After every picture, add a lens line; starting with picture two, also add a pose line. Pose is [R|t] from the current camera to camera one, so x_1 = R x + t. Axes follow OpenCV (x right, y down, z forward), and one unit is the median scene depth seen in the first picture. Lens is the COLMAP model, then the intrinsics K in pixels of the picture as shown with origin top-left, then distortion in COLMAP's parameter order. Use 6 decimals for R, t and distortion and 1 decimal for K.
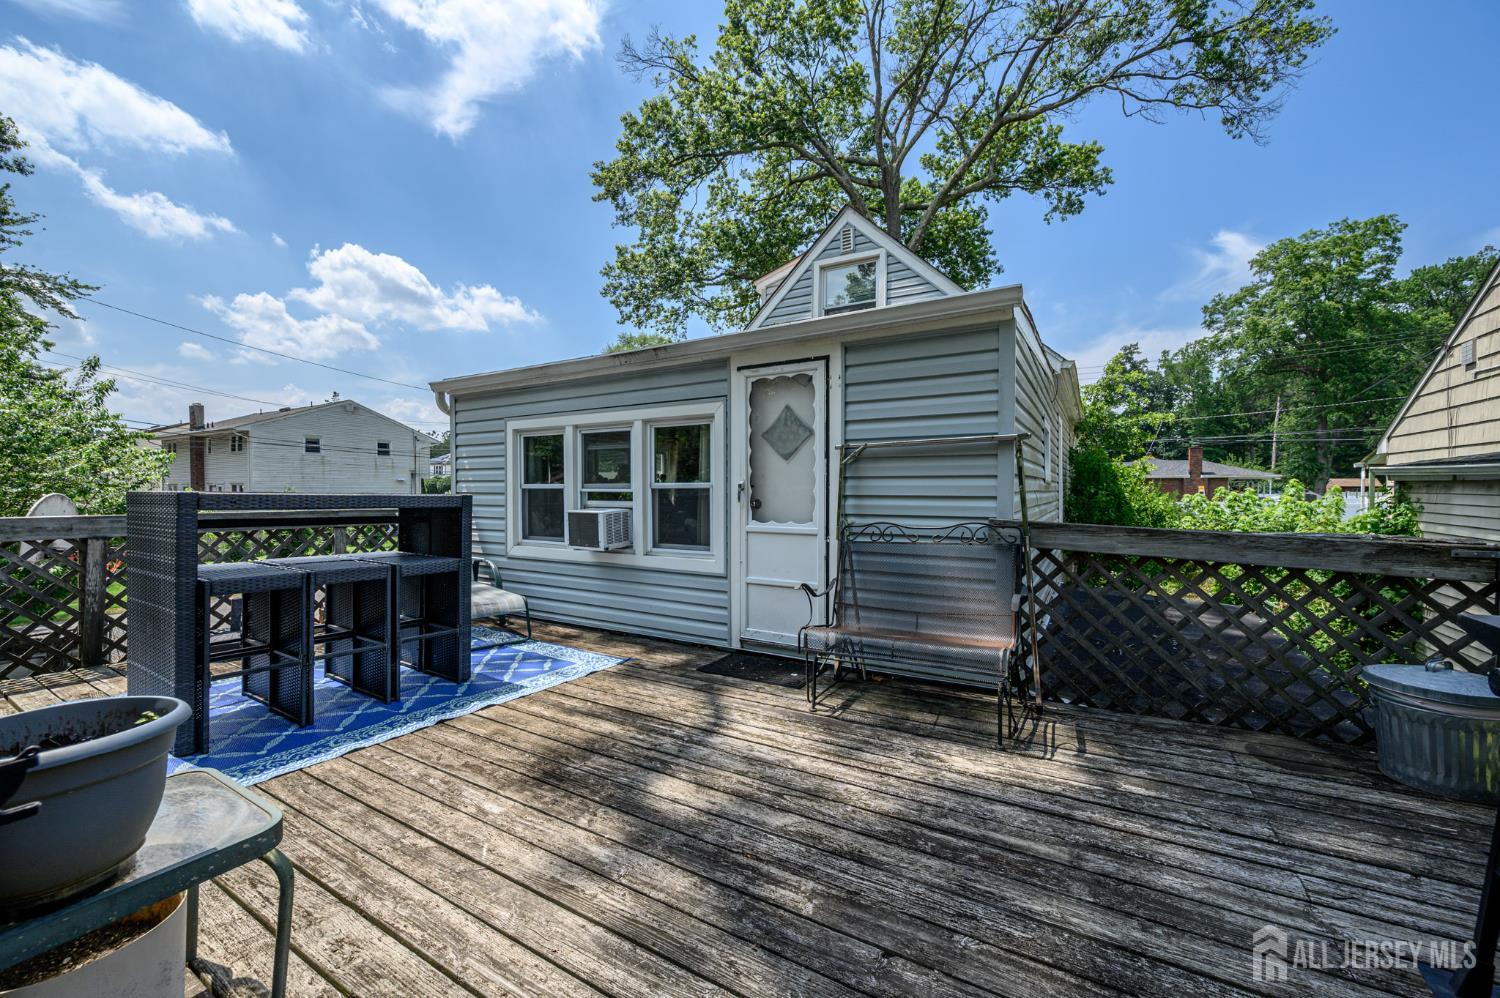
lens RADIAL K [[589.4, 0, 742.5], [0, 589.4, 492.4], [0, 0, 1]] dist [-0.000987, -0.000136]
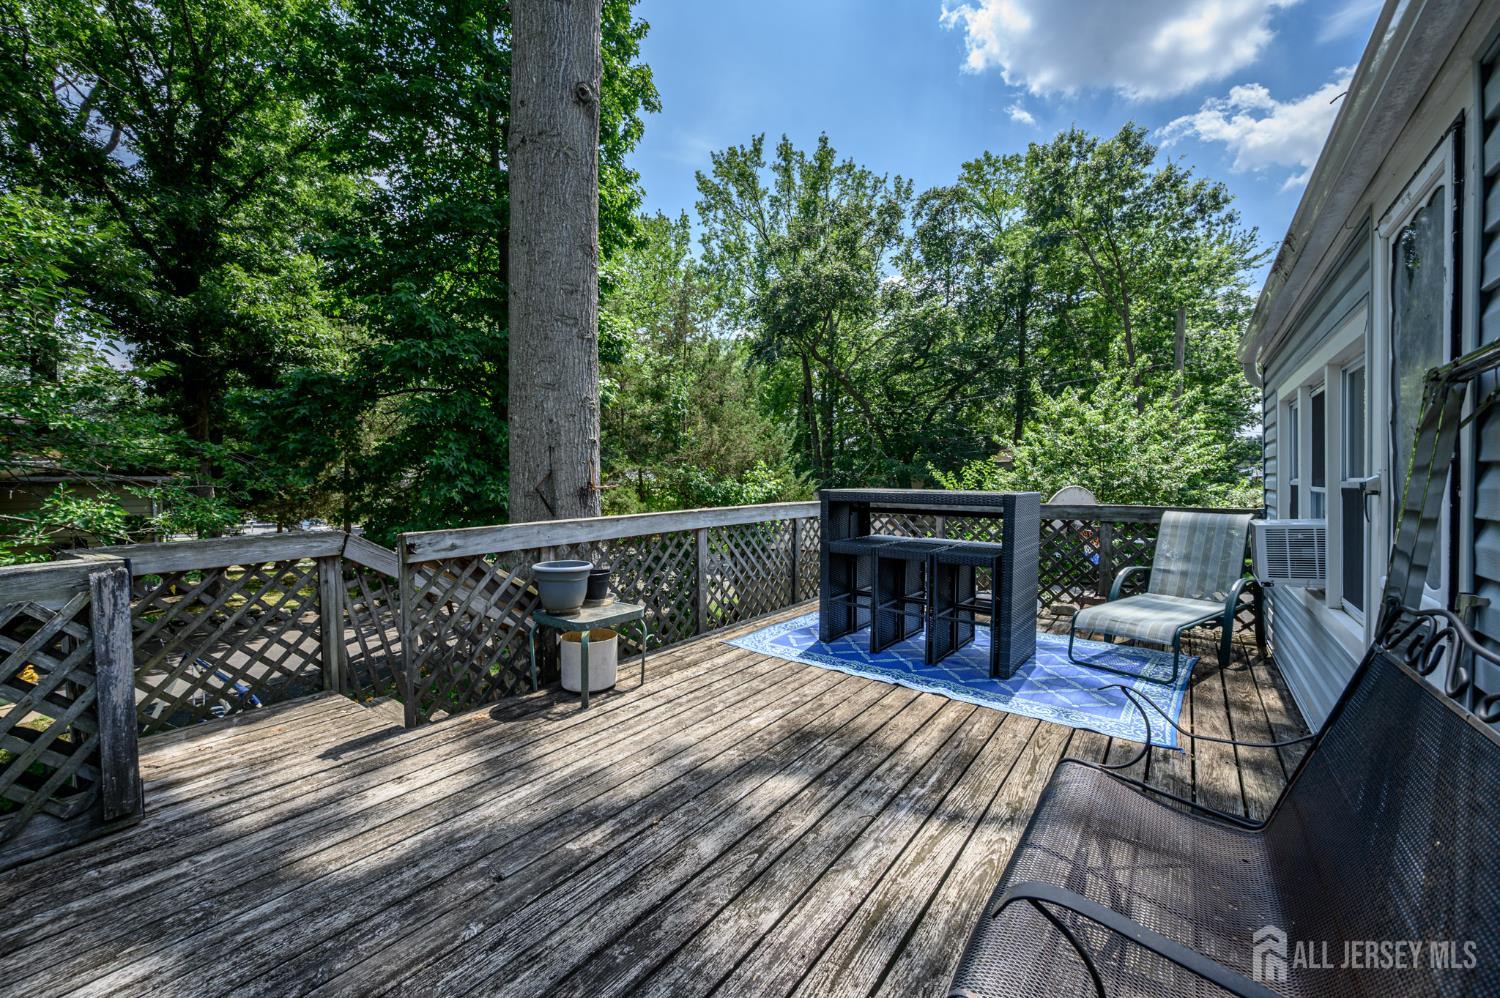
lens RADIAL K [[589.4, 0, 742.5], [0, 589.4, 489.1], [0, 0, 1]] dist [-0.000987, -0.000136]
pose [[-0.100406, 0.012921, -0.994863, 0.788450], [0.002693, 0.999916, 0.012715, -0.024243], [0.994943, -0.001402, -0.100432, 0.913231]]
